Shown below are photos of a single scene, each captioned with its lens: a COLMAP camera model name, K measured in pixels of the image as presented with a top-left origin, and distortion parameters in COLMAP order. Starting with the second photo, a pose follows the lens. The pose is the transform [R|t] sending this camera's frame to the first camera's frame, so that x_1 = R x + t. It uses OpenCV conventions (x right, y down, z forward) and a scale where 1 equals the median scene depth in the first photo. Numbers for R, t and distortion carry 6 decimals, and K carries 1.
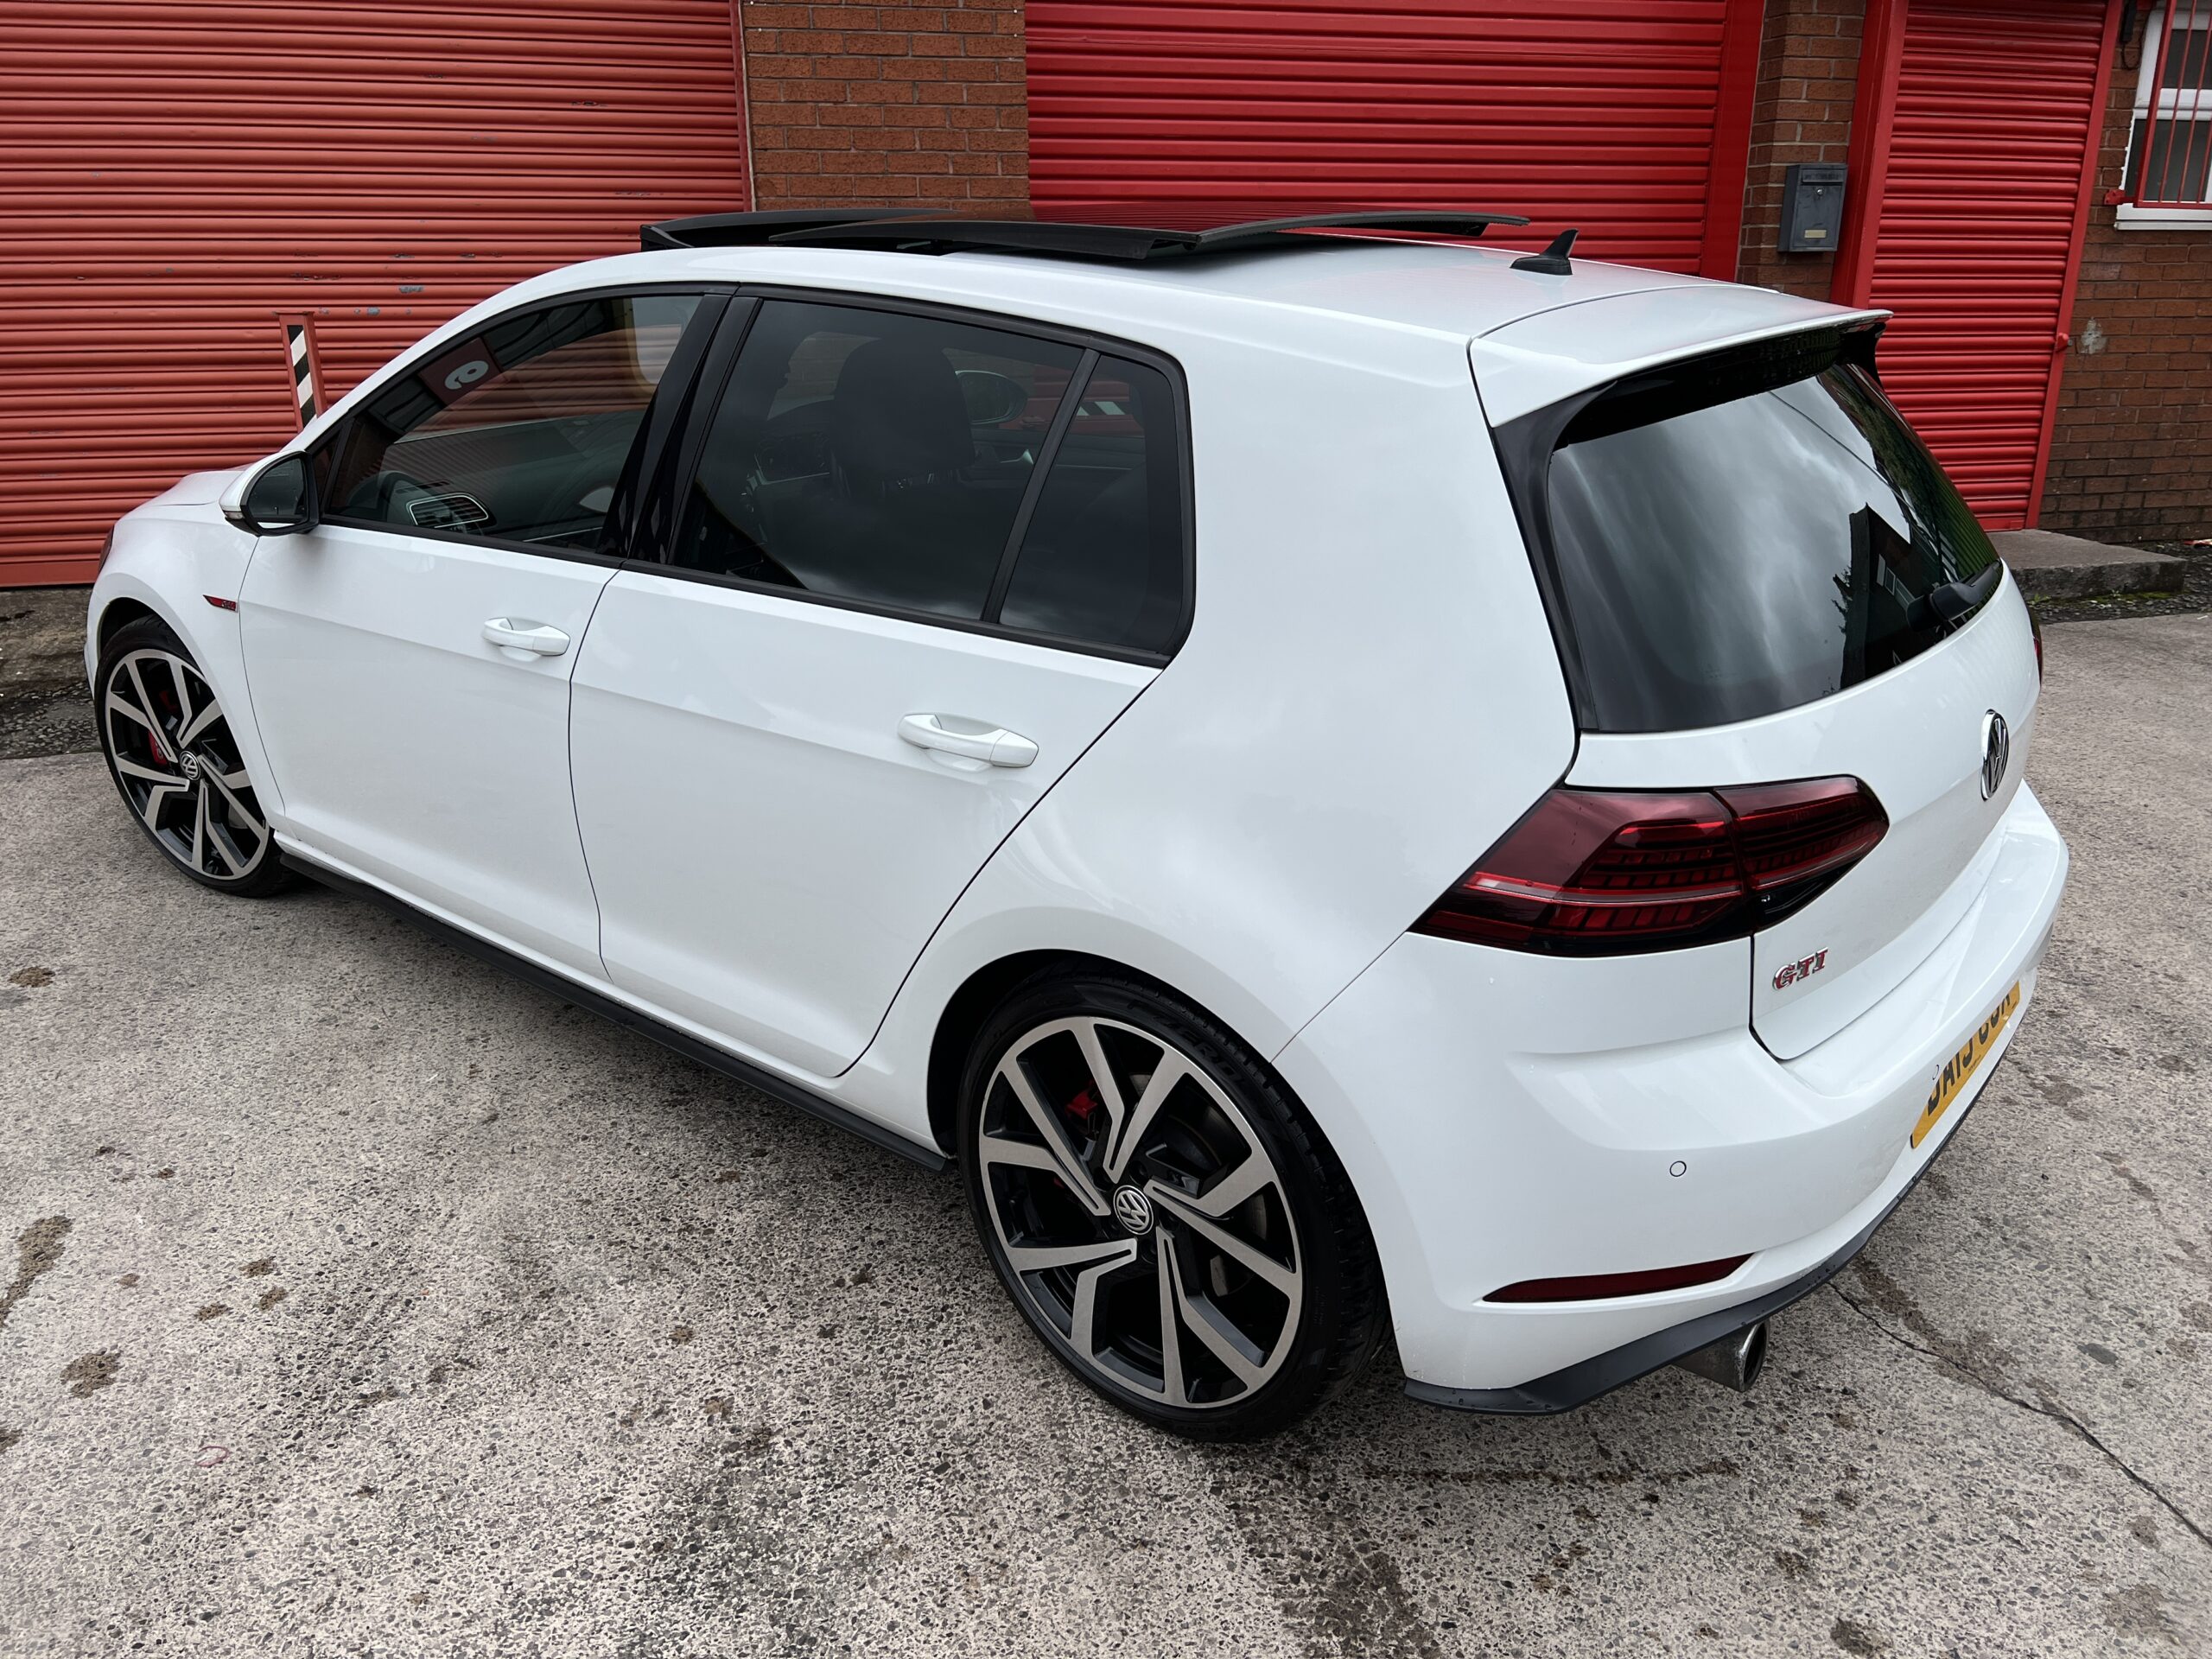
lens RADIAL K [[1667.8, 0, 1093.2], [0, 1667.8, 842.2], [0, 0, 1]] dist [0.008423, -0.005737]
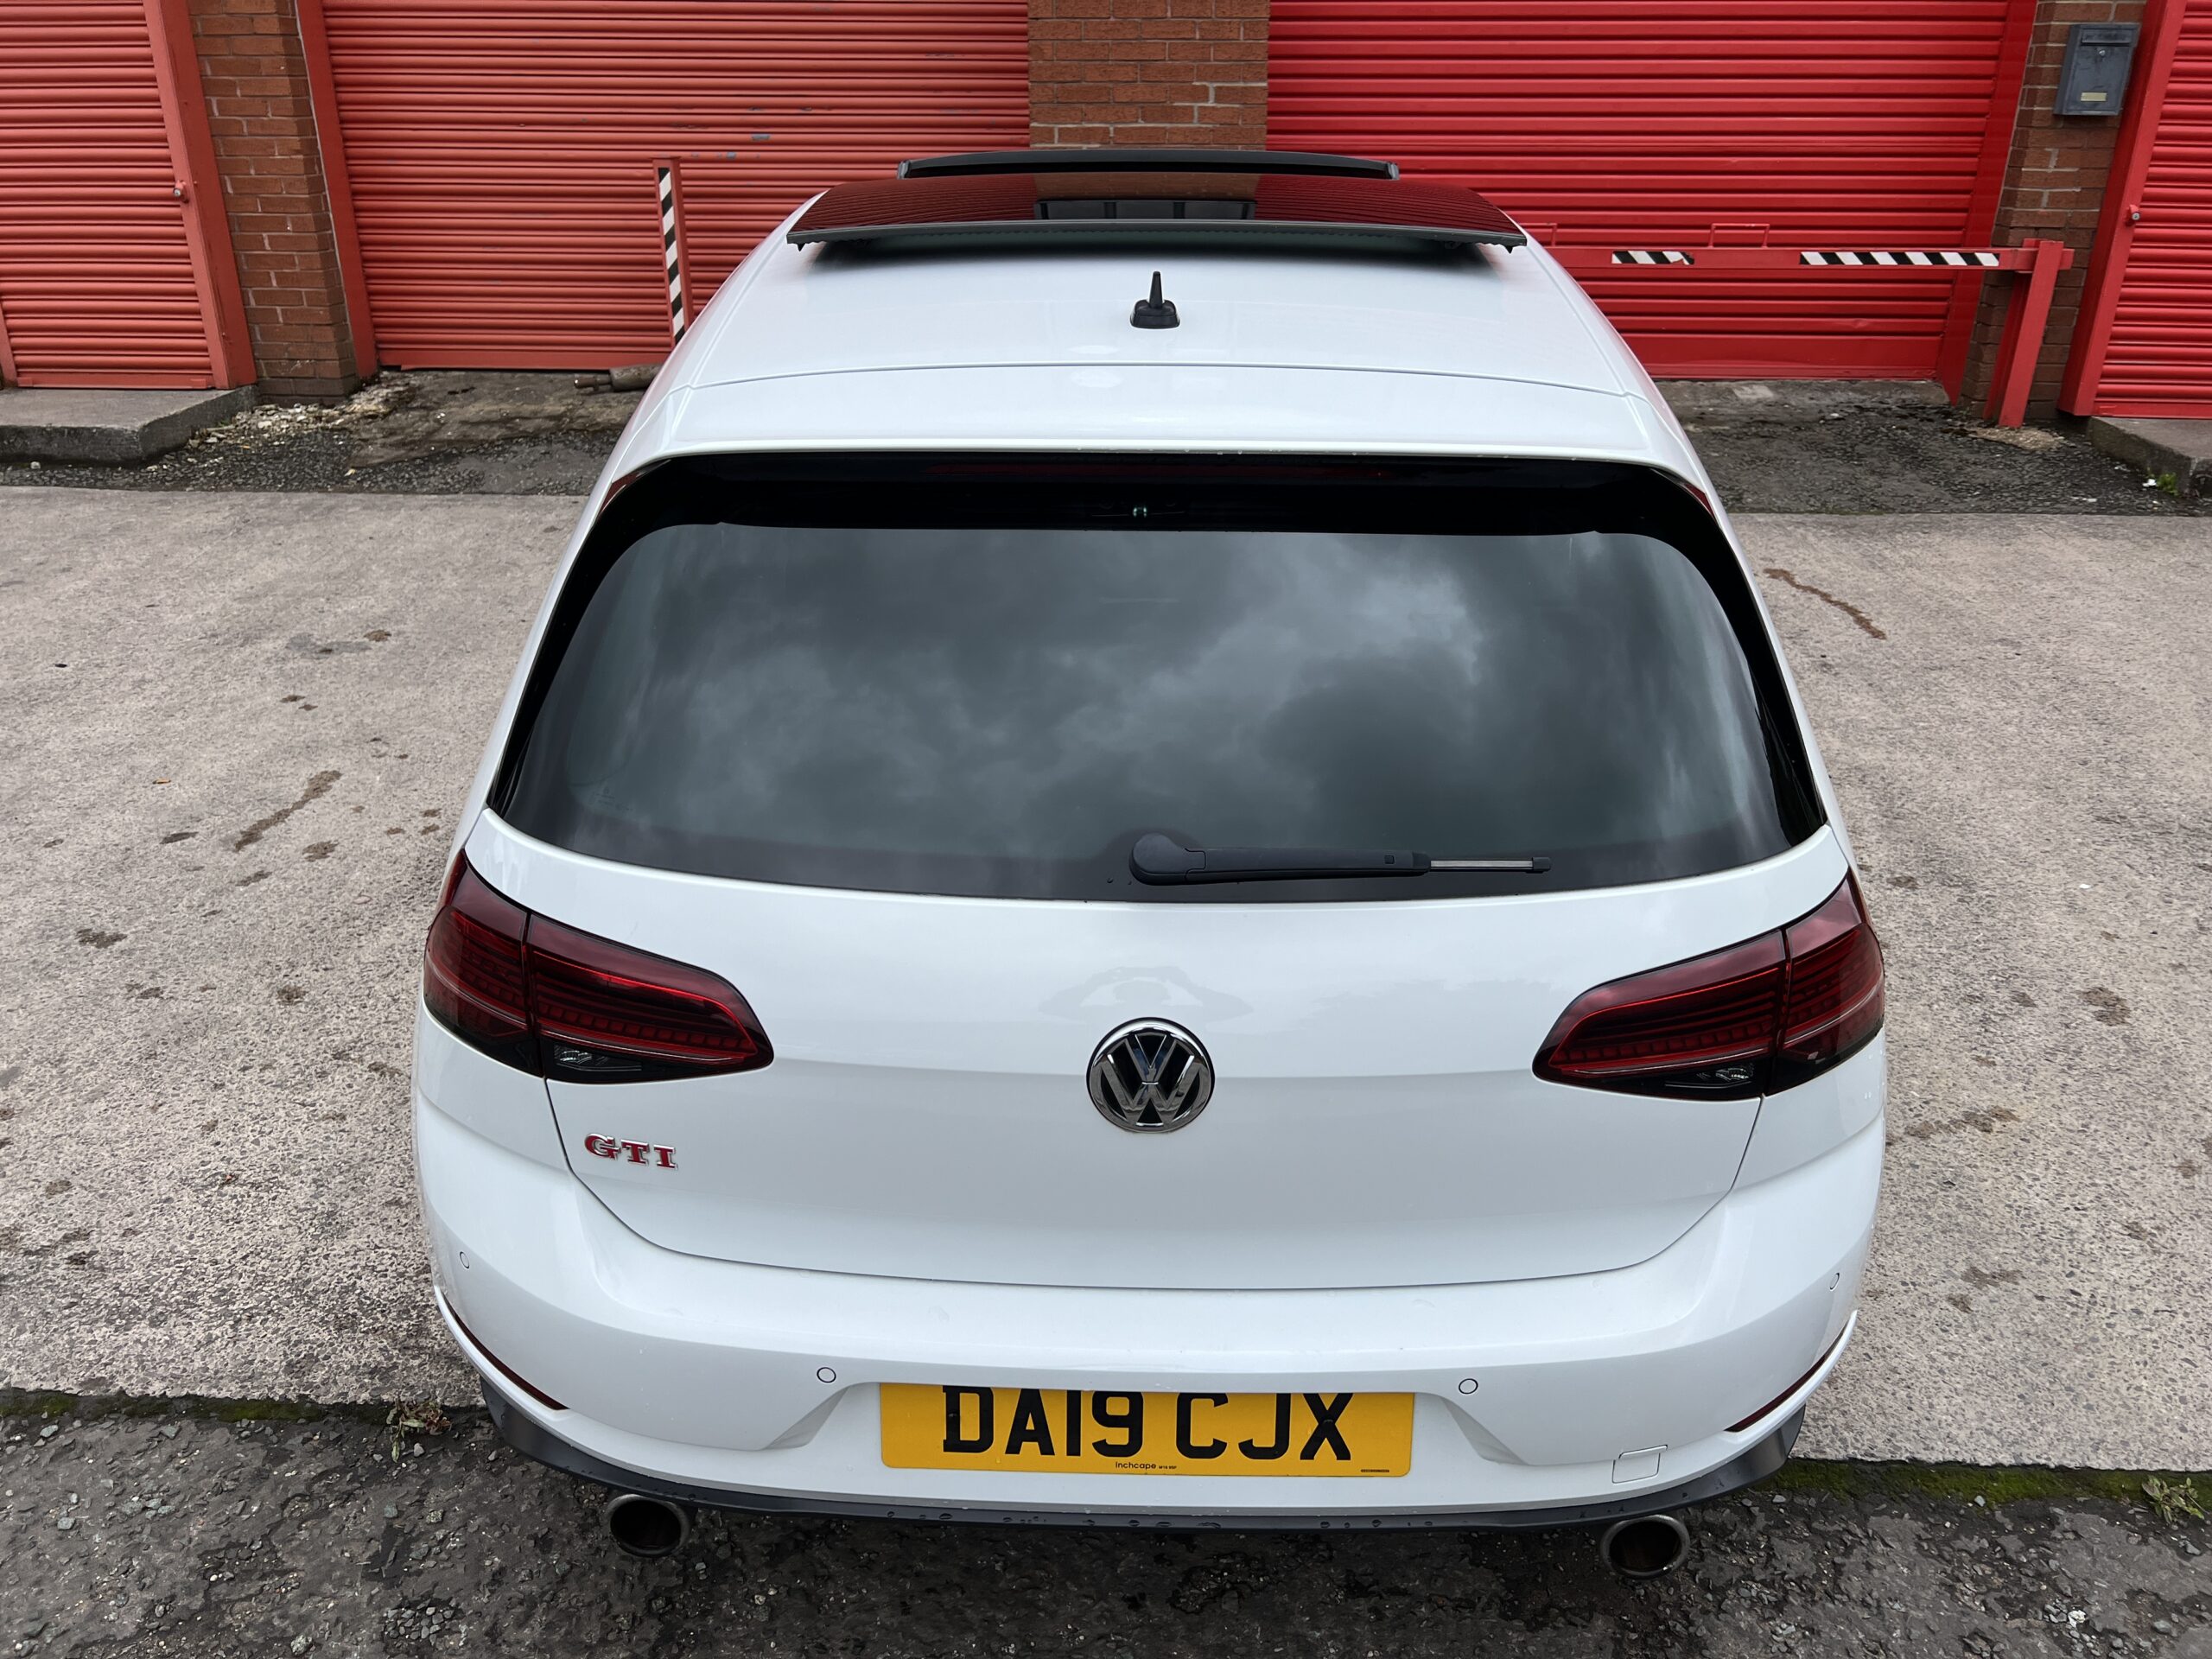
lens RADIAL K [[1659.9, 0, 1097.3], [0, 1659.9, 839.2], [0, 0, 1]] dist [0.046665, -0.059317]
pose [[0.953930, 0.129674, -0.270558, 0.229161], [-0.103558, 0.988663, 0.108727, 0.018746], [0.281590, -0.075700, 0.956544, -0.142740]]
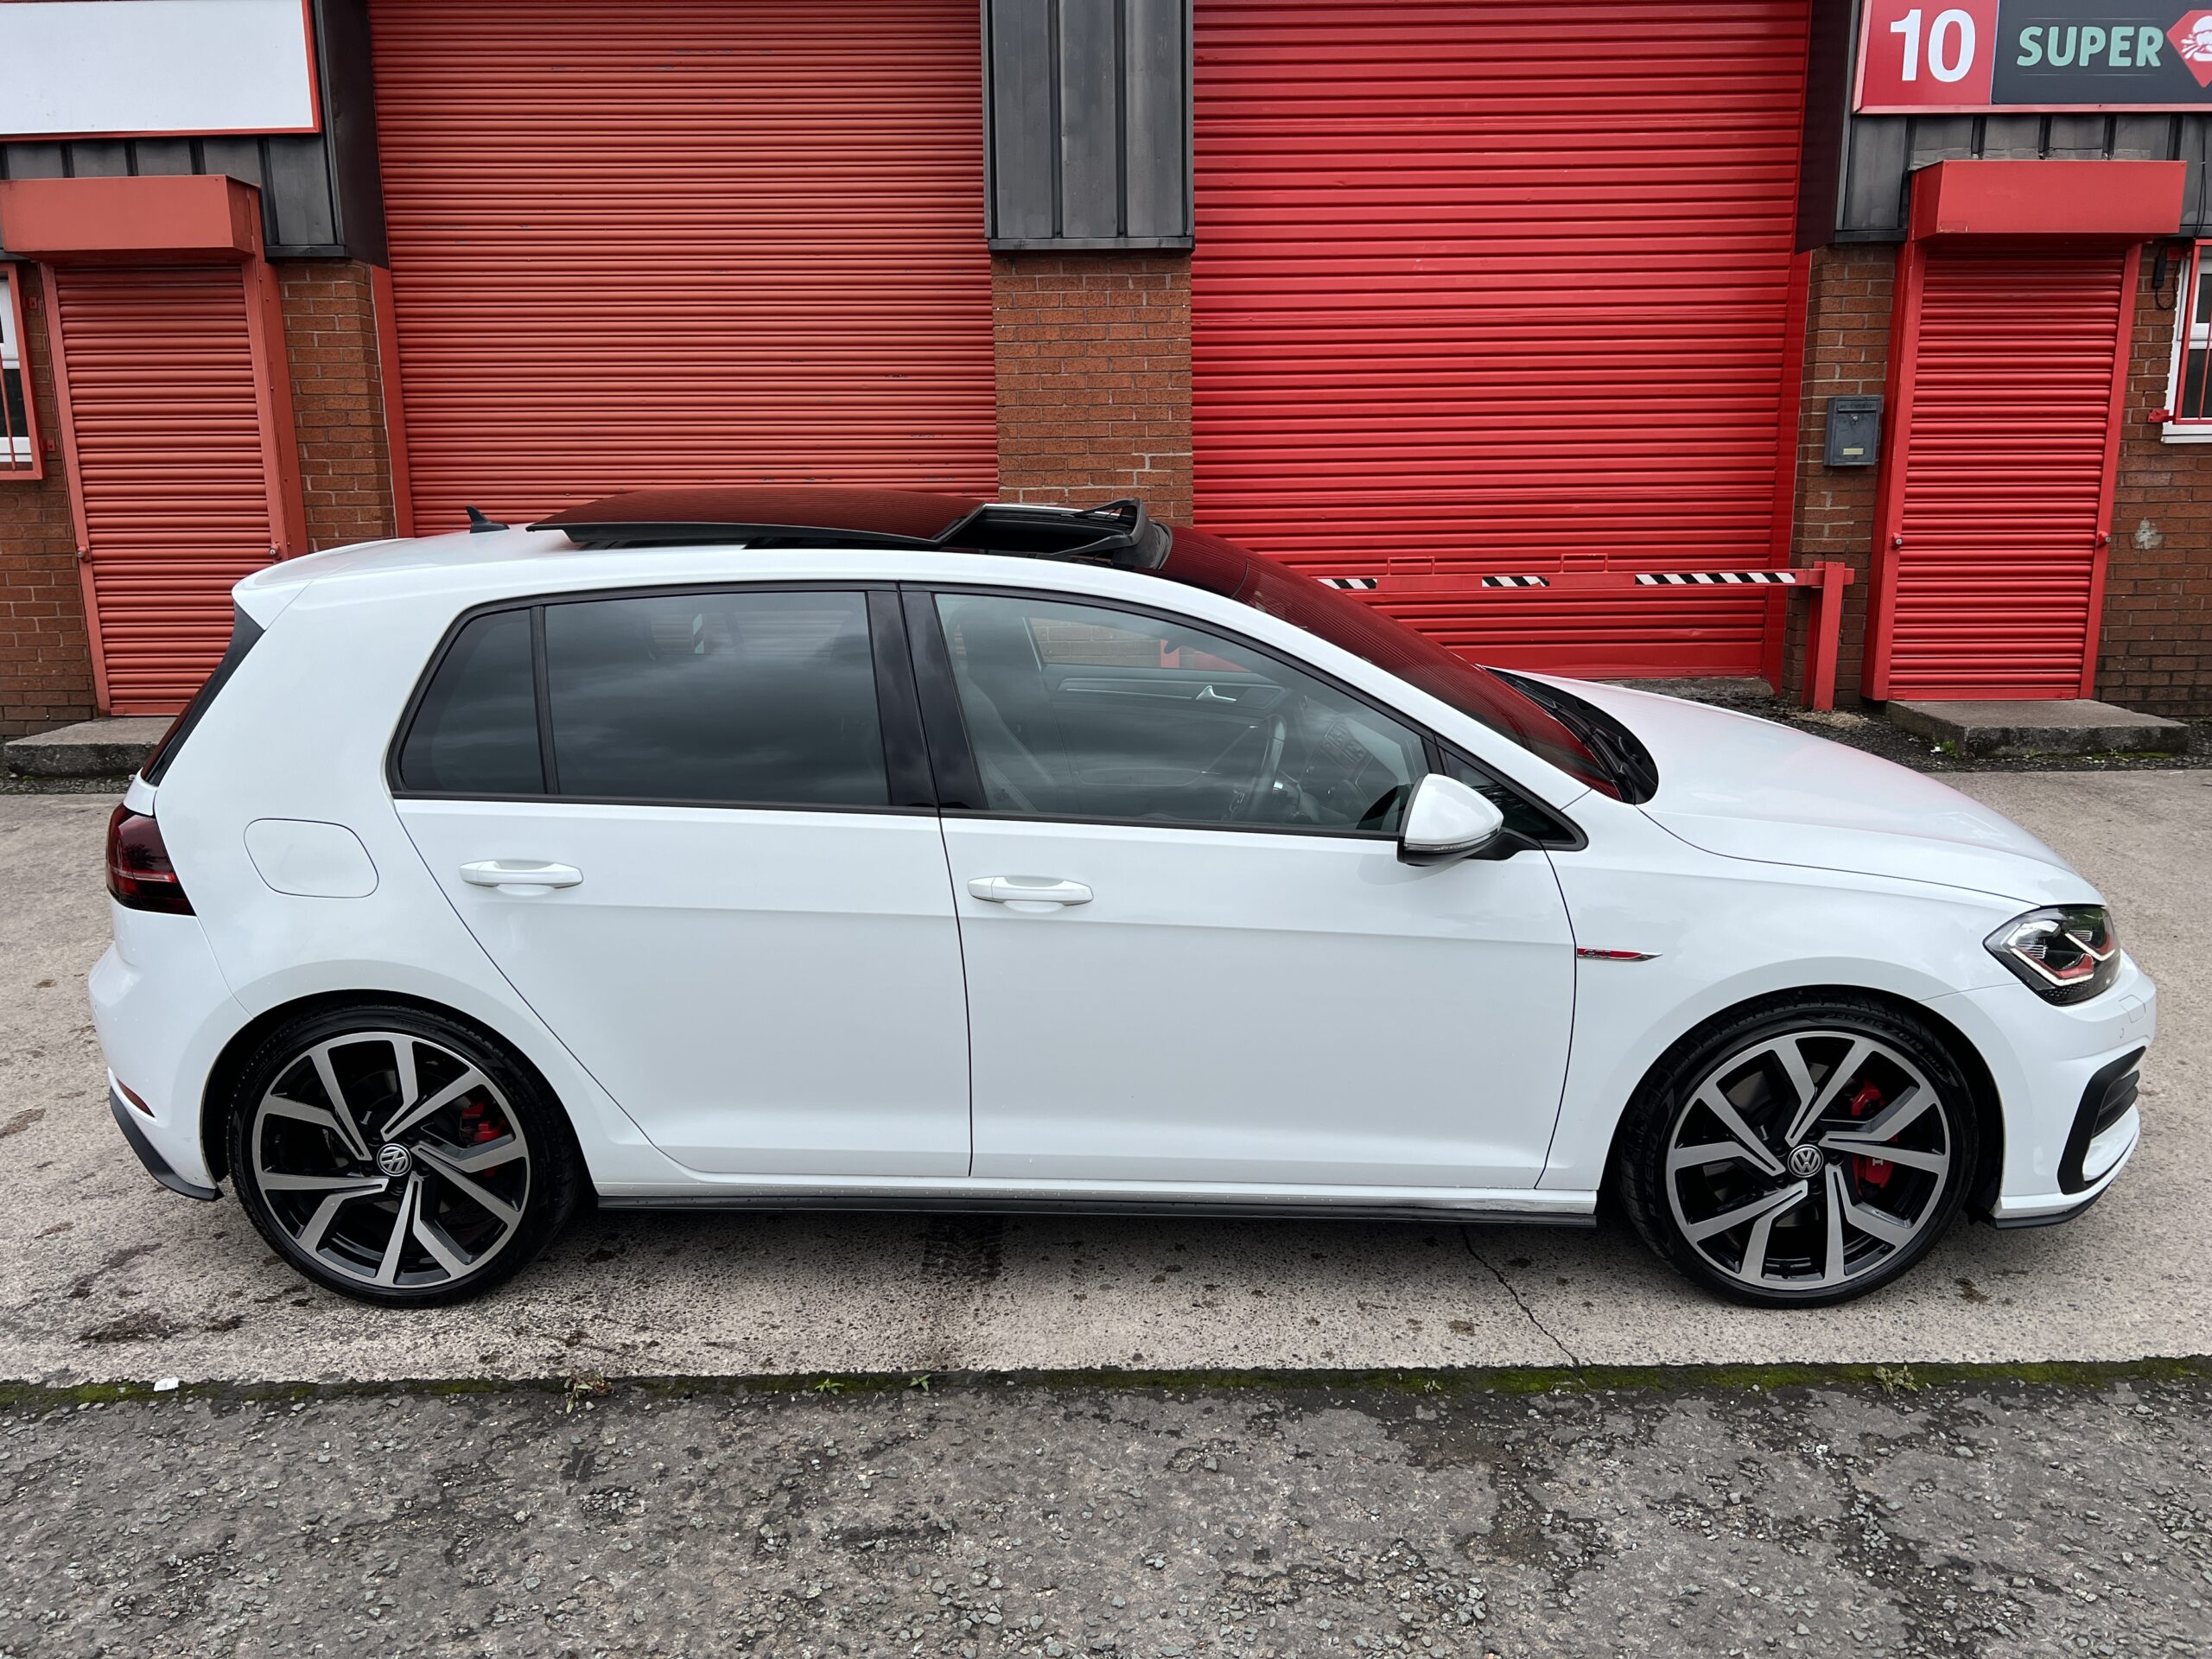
lens RADIAL K [[1665.5, 0, 1122.5], [0, 1665.5, 832.0], [0, 0, 1]] dist [0.032885, -0.038740]
pose [[0.967921, 0.046524, -0.246909, 0.267647], [-0.074304, 0.991754, -0.104413, 0.086666], [0.240015, 0.119410, 0.963397, -0.302312]]
